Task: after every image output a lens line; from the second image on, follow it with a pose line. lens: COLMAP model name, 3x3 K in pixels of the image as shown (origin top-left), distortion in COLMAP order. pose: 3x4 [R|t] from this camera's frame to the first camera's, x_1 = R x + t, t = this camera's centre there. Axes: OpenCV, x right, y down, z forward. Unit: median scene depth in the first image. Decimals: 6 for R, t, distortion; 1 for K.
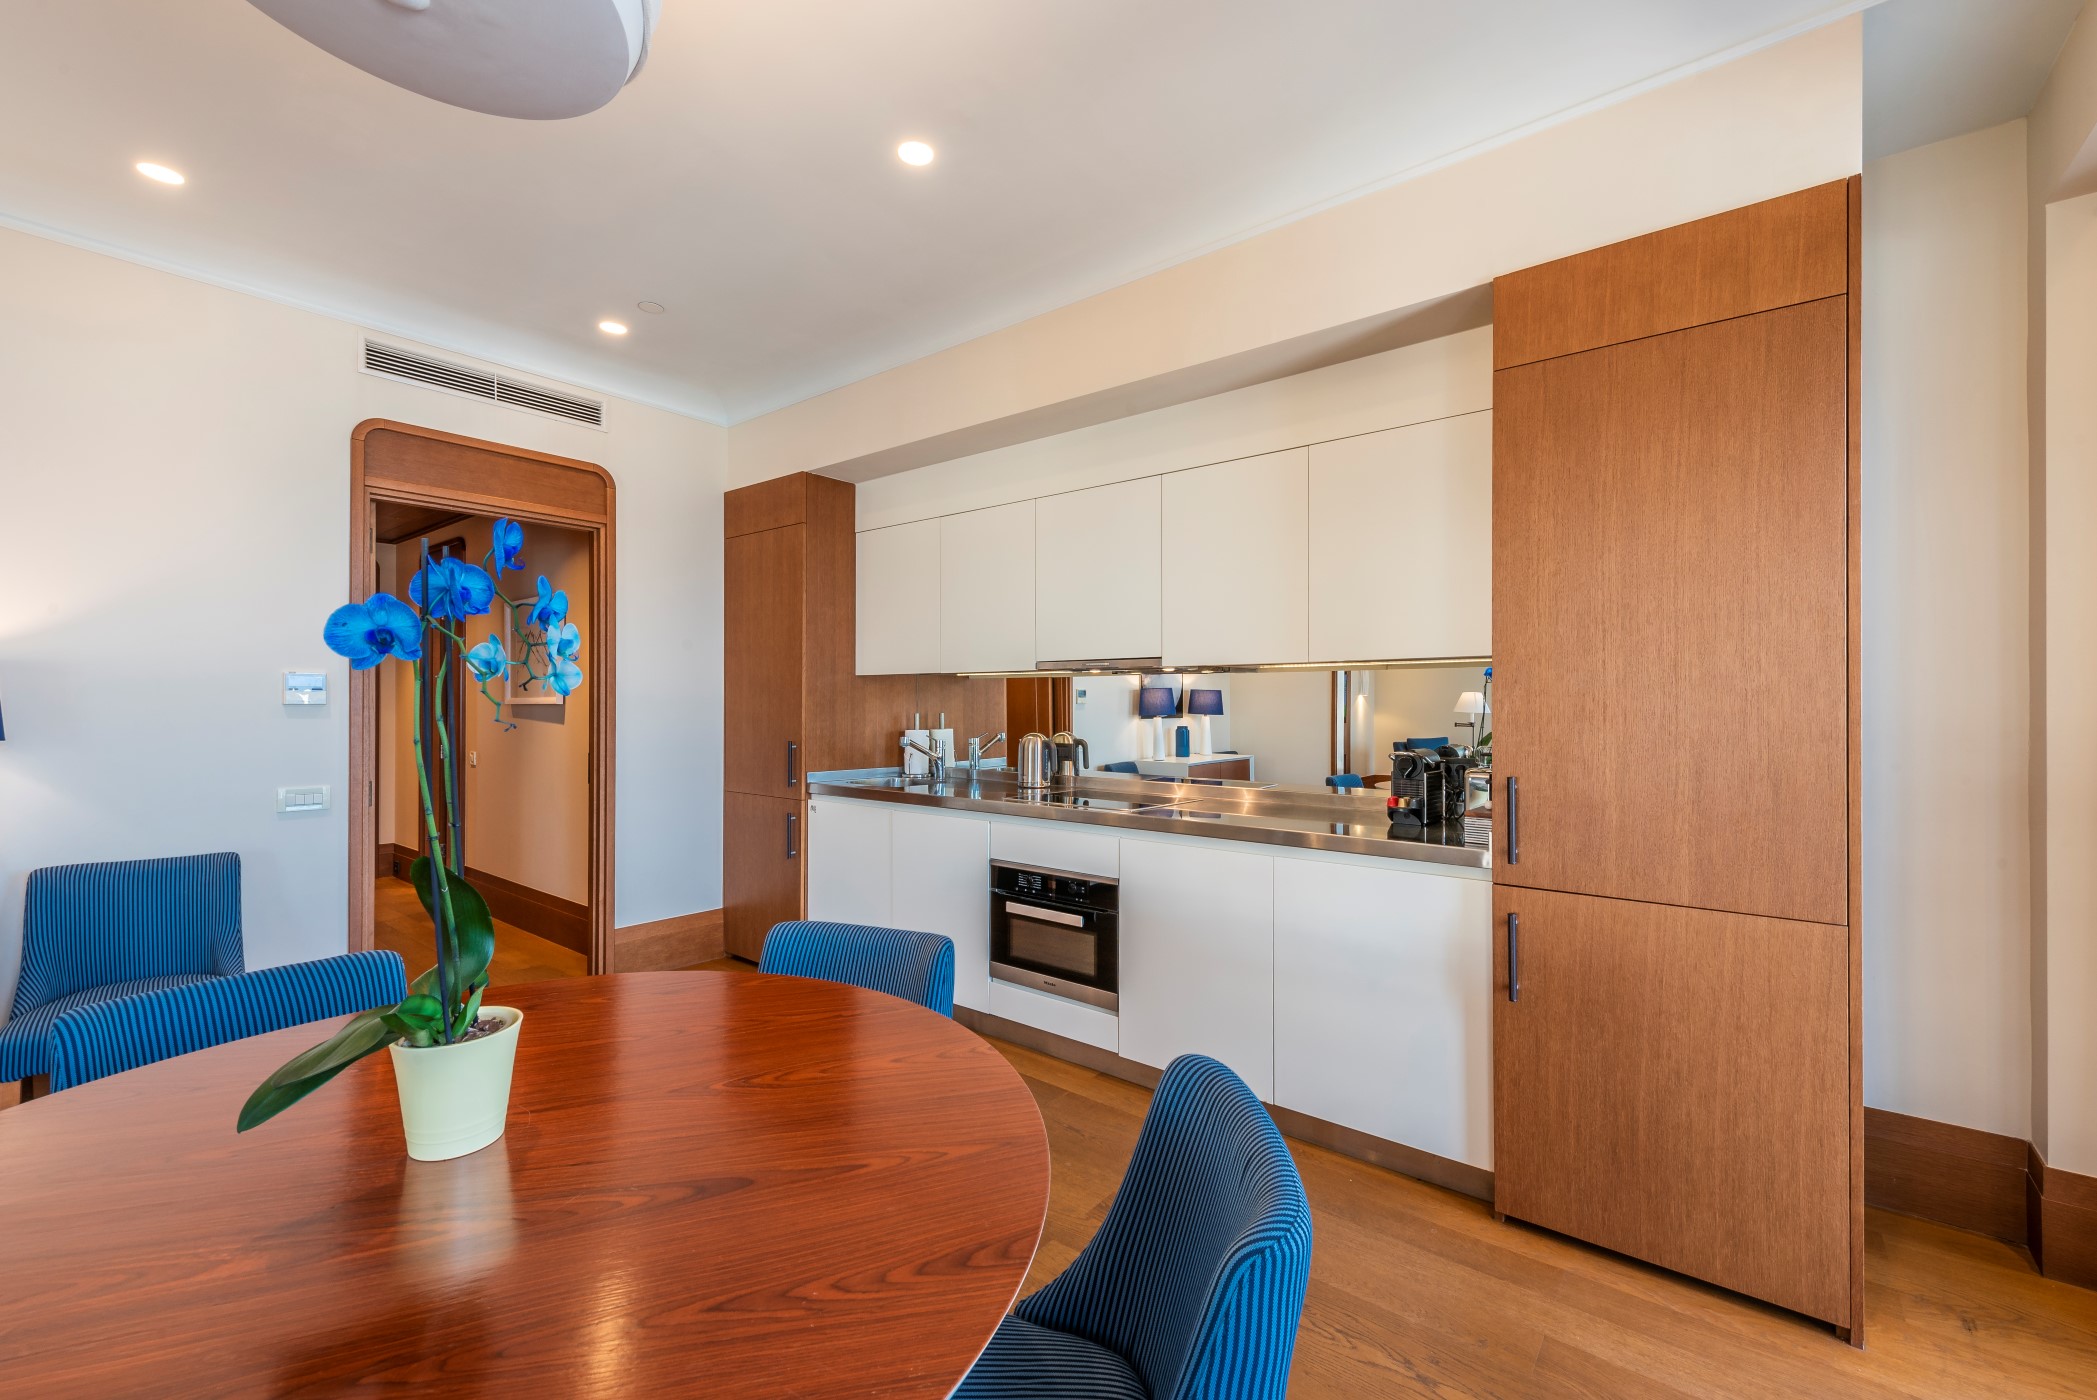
lens RADIAL K [[850.1, 0, 1052.5], [0, 850.1, 713.6], [0, 0, 1]] dist [-0.001425, -0.000278]
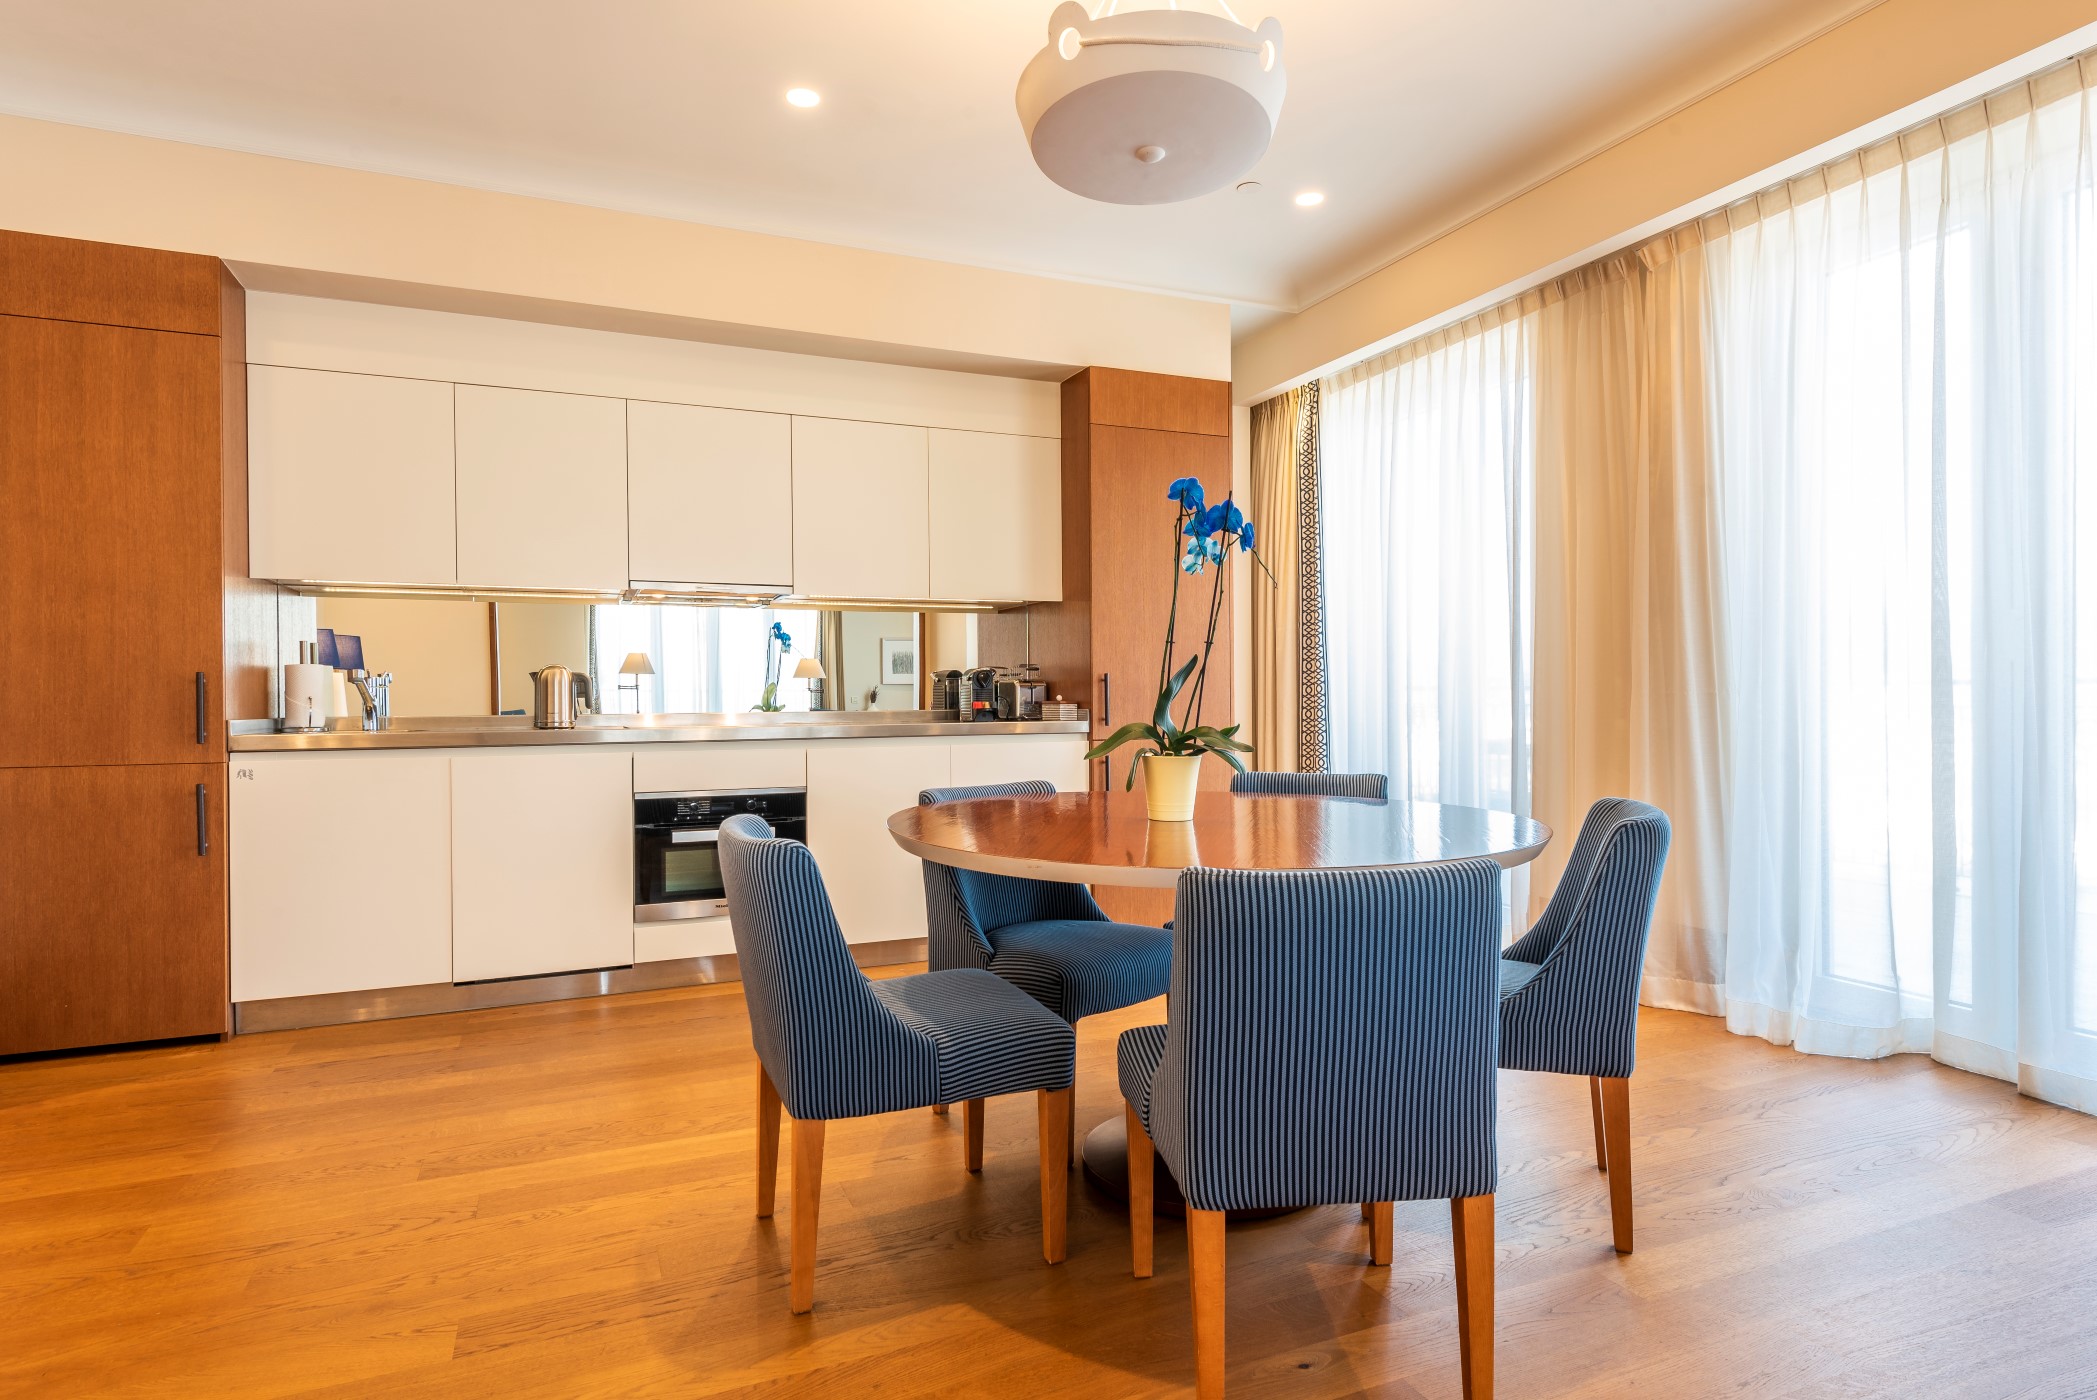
lens RADIAL K [[1107.1, 0, 1035.6], [0, 1107.1, 695.4], [0, 0, 1]] dist [0.016807, -0.001576]
pose [[0.488150, -0.010444, 0.872697, -0.977494], [0.013254, 0.999902, 0.004553, 0.072647], [-0.872659, 0.009344, 0.488241, 0.049818]]
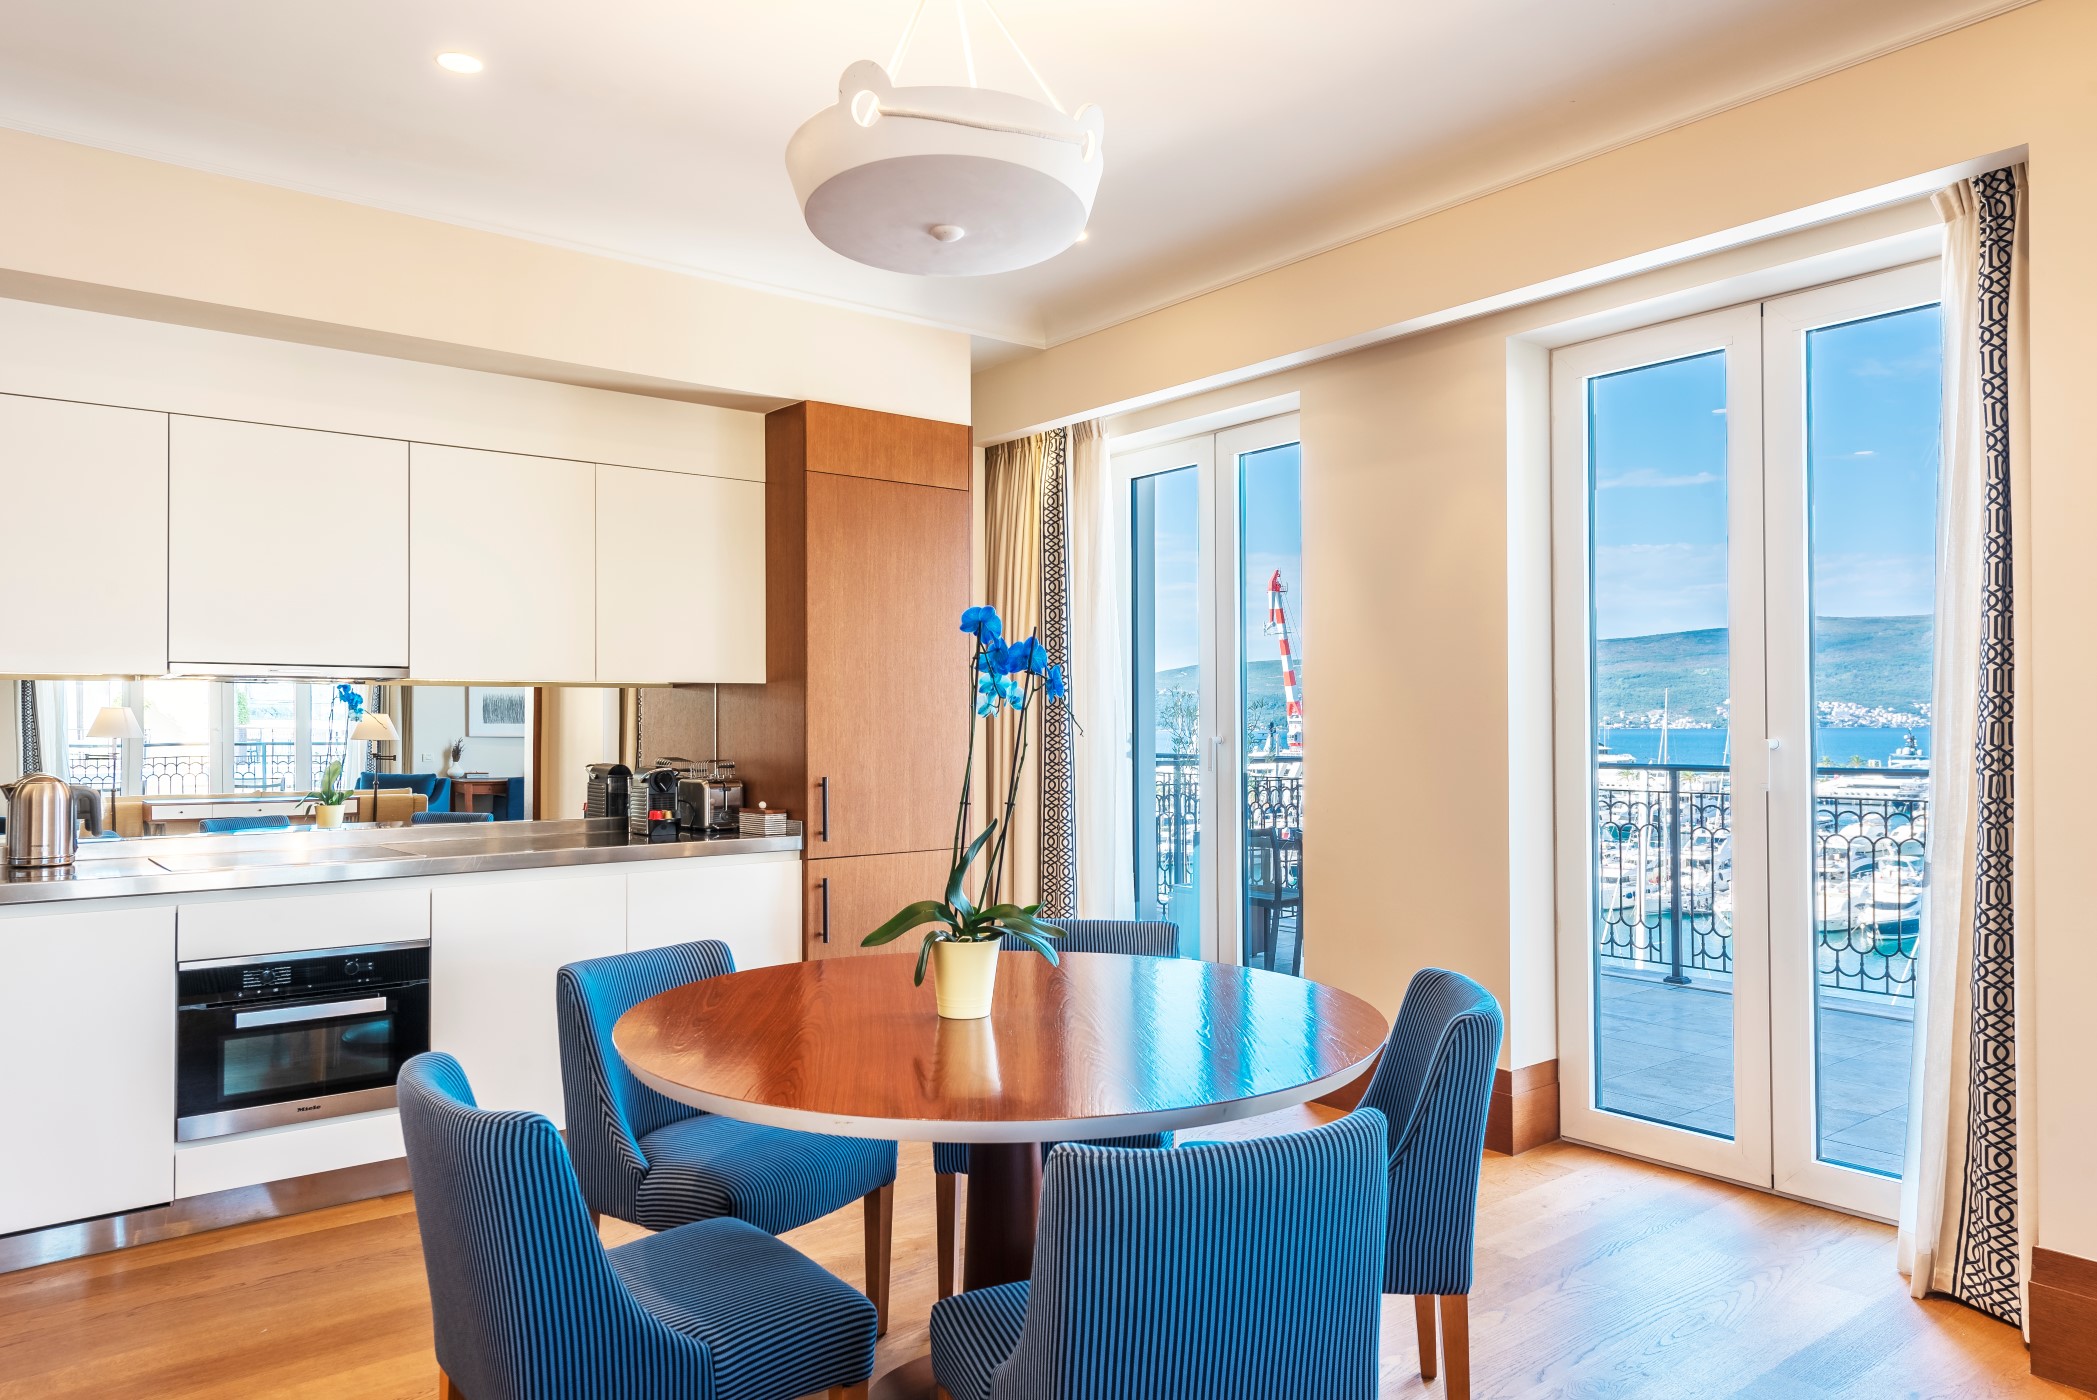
lens RADIAL K [[1356.9, 0, 1048.5], [0, 1356.9, 700.0], [0, 0, 1]] dist [0.000440, -0.001462]
pose [[0.228244, 0.011635, 0.973534, -1.023179], [0.009951, 0.999848, -0.014283, -0.010039], [-0.973553, 0.012948, 0.228094, 0.115722]]
